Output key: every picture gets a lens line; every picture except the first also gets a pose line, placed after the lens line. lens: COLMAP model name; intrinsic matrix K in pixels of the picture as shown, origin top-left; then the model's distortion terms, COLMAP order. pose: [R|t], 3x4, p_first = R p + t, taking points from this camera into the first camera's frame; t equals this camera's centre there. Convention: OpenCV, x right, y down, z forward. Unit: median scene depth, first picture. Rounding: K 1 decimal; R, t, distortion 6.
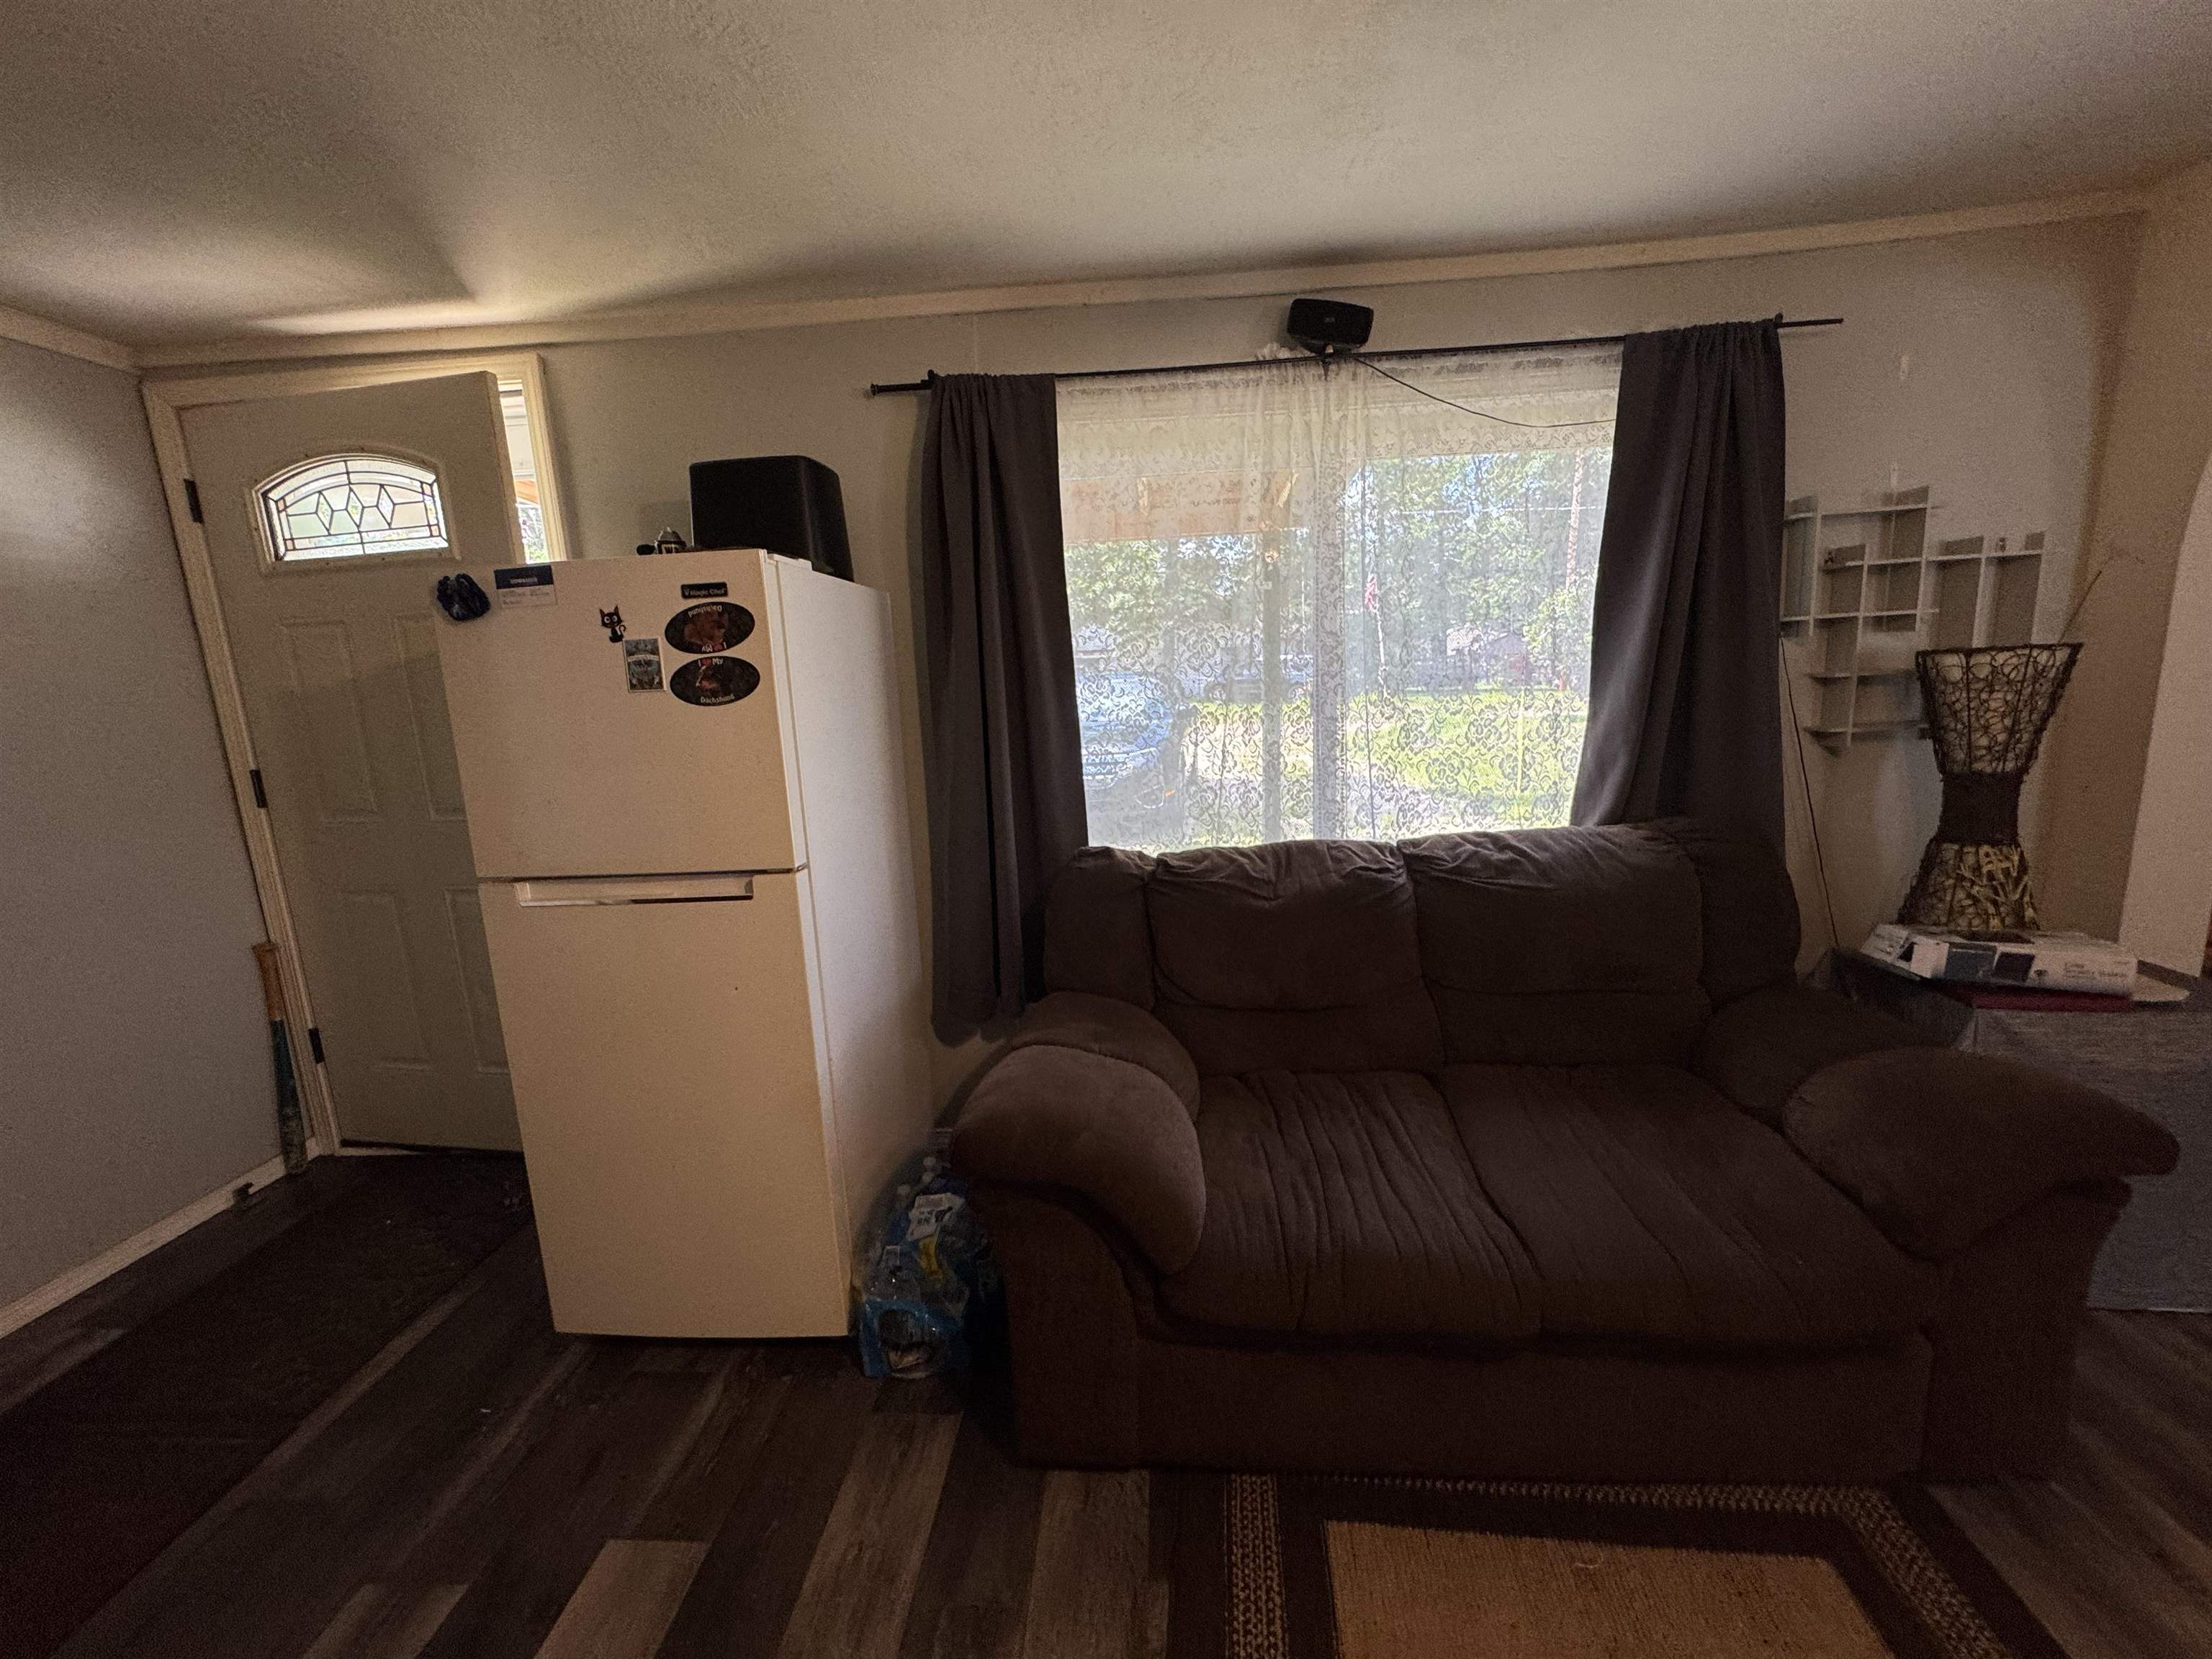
lens RADIAL K [[883.8, 0, 1101.7], [0, 883.8, 831.0], [0, 0, 1]] dist [-0.002561, 0.000531]
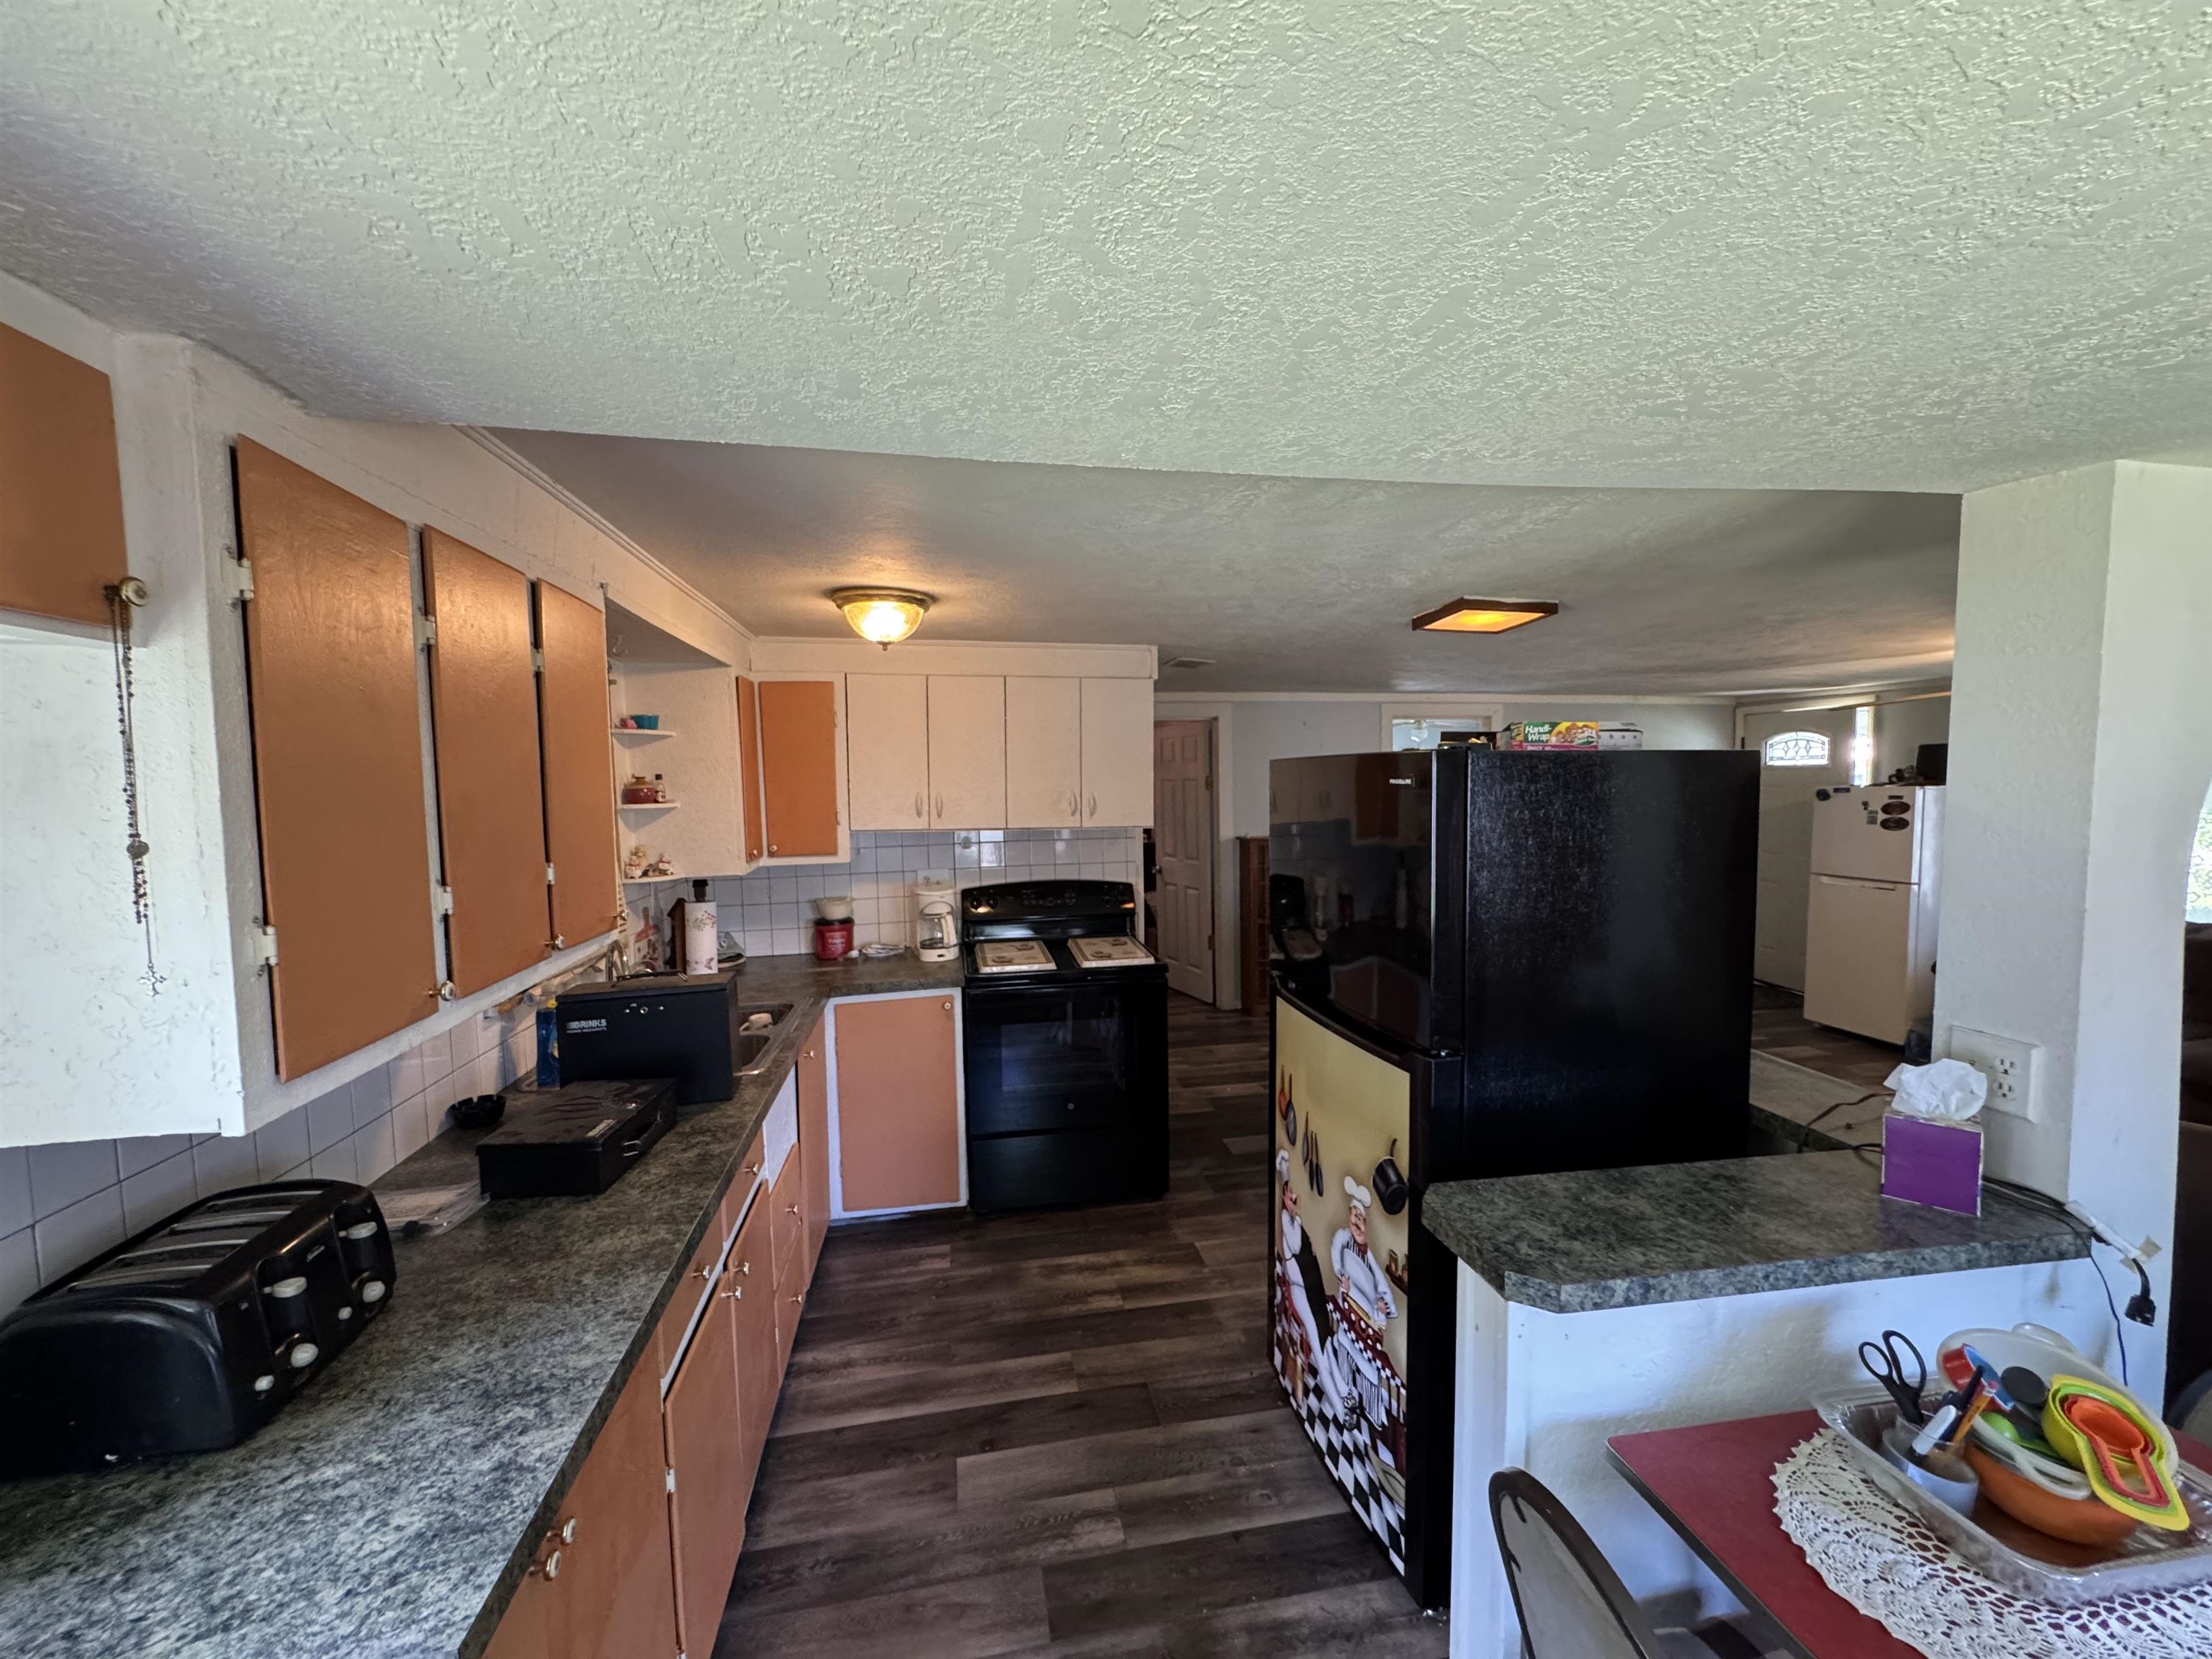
lens RADIAL K [[883.8, 0, 1108.1], [0, 883.8, 828.9], [0, 0, 1]] dist [-0.002561, 0.000531]
pose [[0.246803, 0.098581, -0.964038, 1.550893], [-0.179838, 0.982191, 0.054397, 0.154326], [0.952232, 0.159945, 0.260136, -2.046356]]
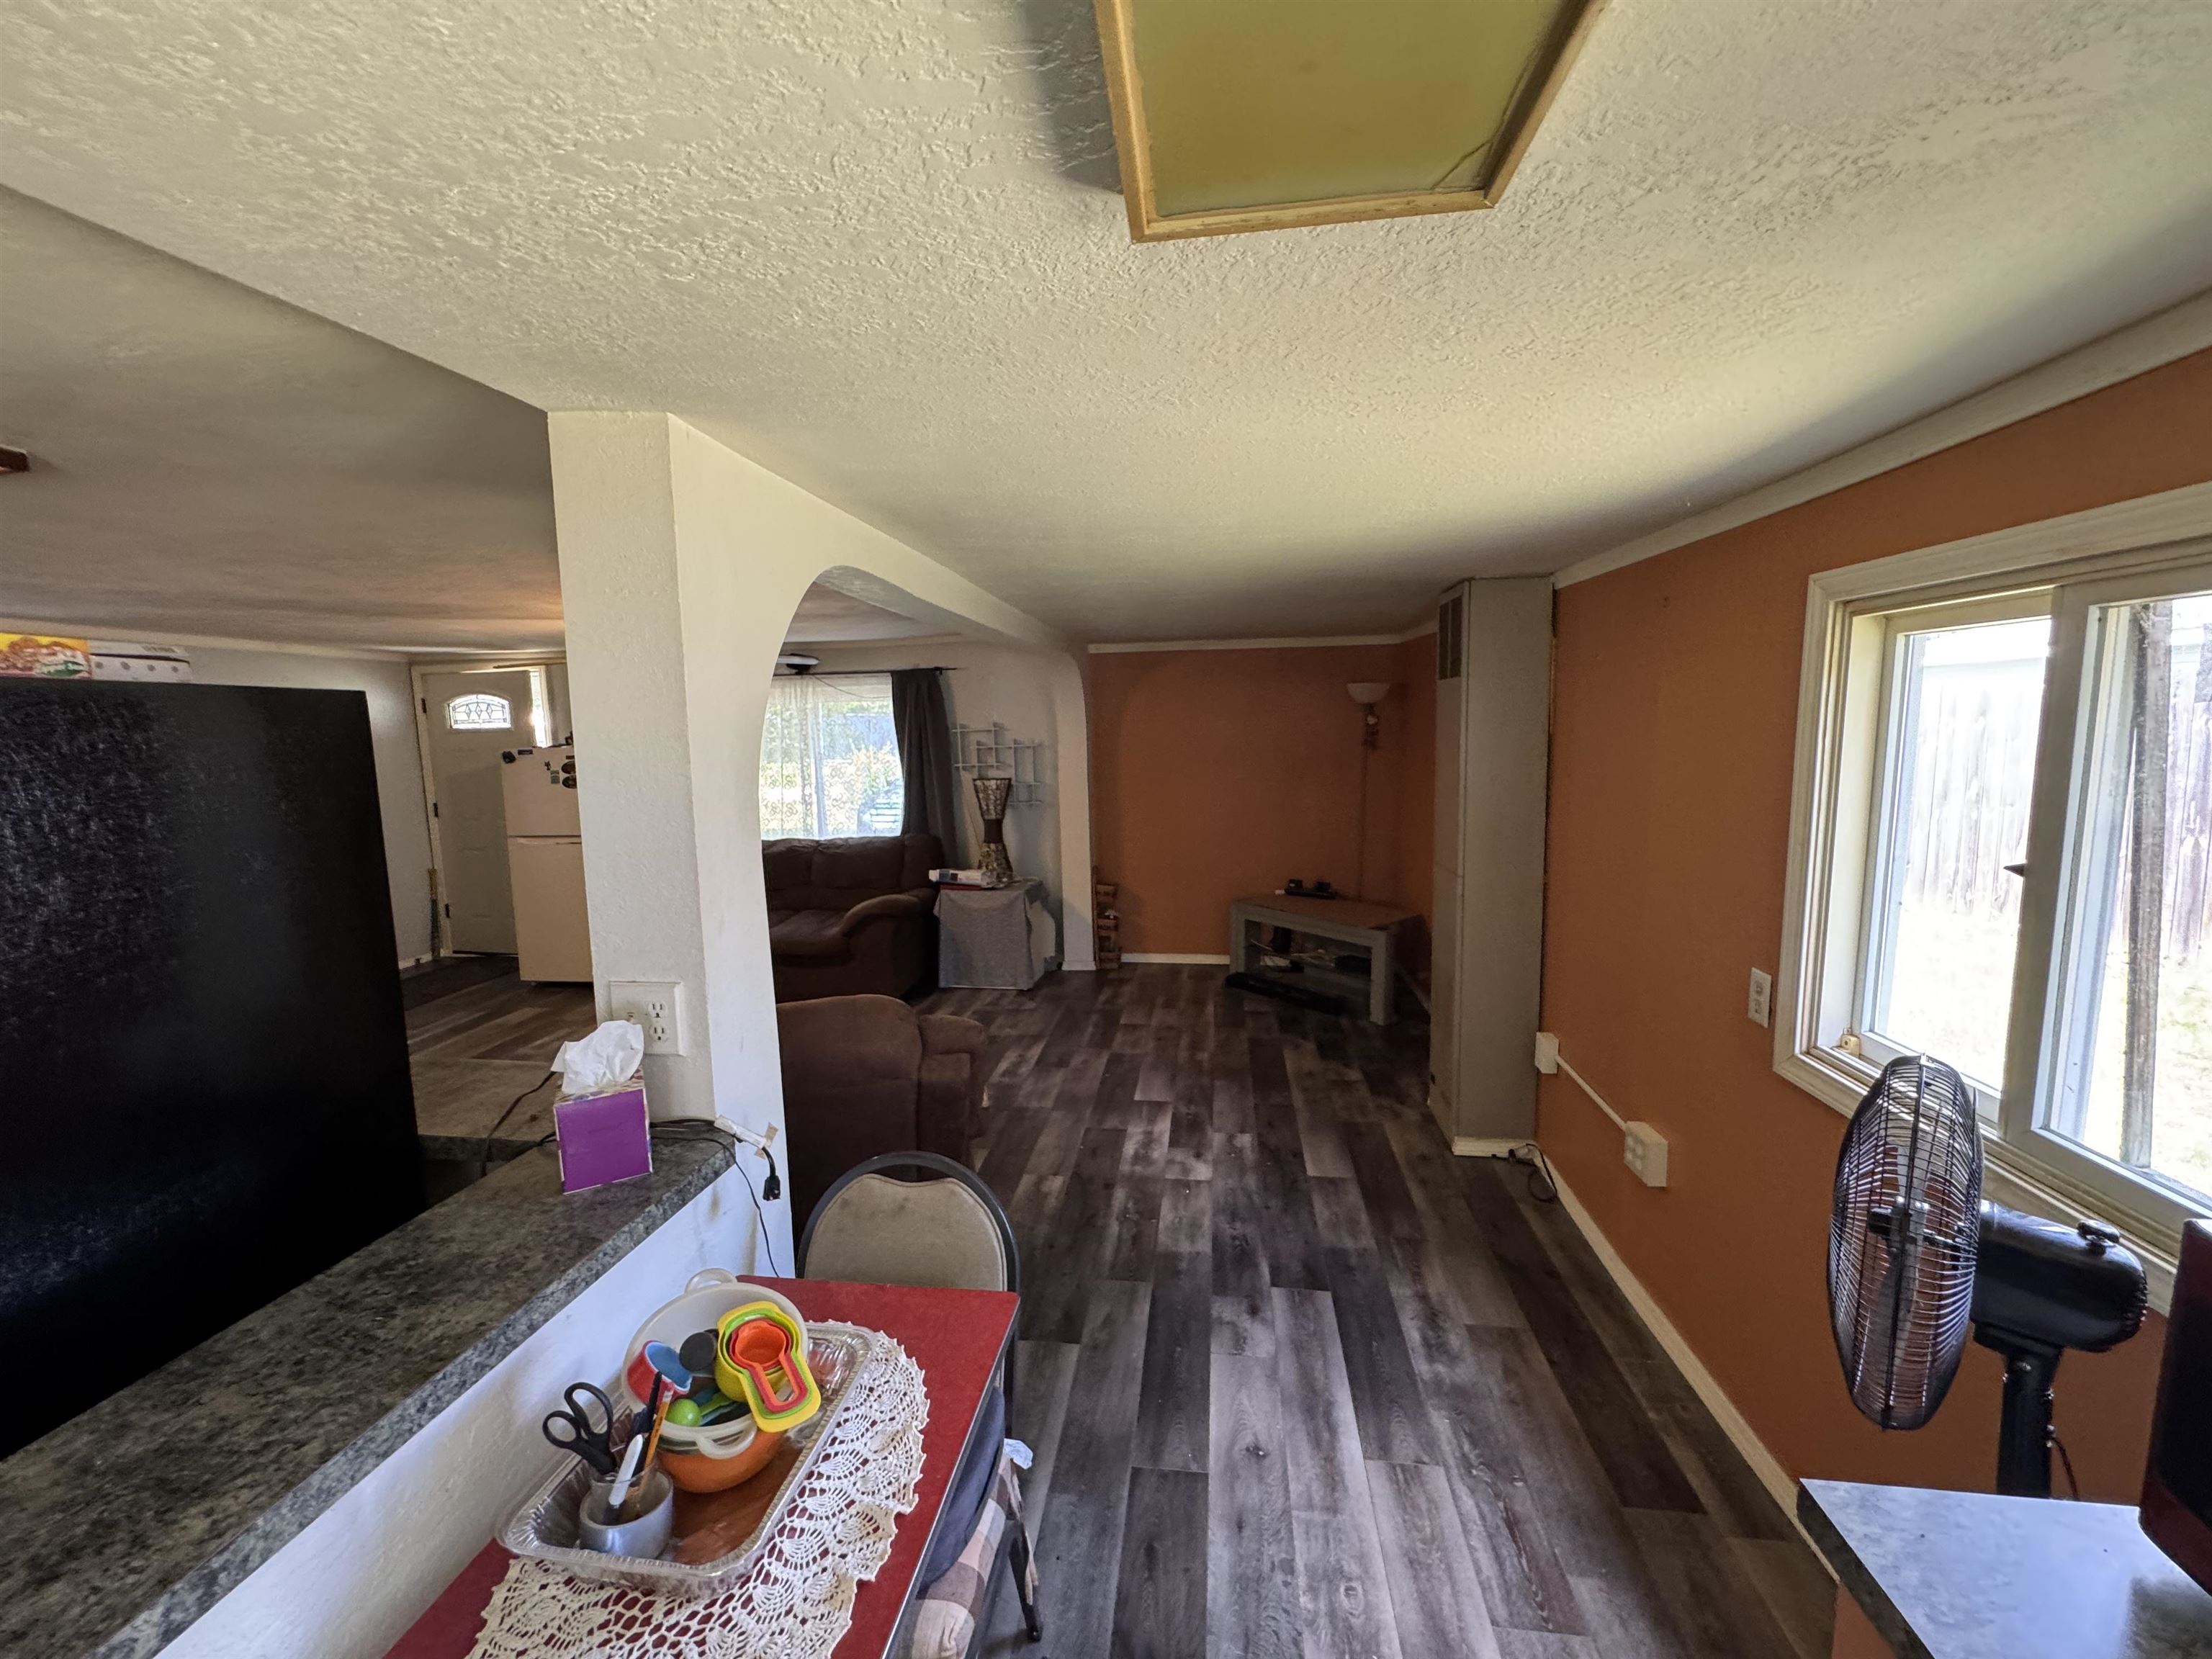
lens RADIAL K [[883.8, 0, 1108.5], [0, 883.8, 828.0], [0, 0, 1]] dist [-0.002561, 0.000531]
pose [[0.997991, 0.029223, -0.056222, 1.466733], [-0.032938, 0.997254, -0.066335, 0.139082], [0.054129, 0.068053, 0.996212, -1.849949]]
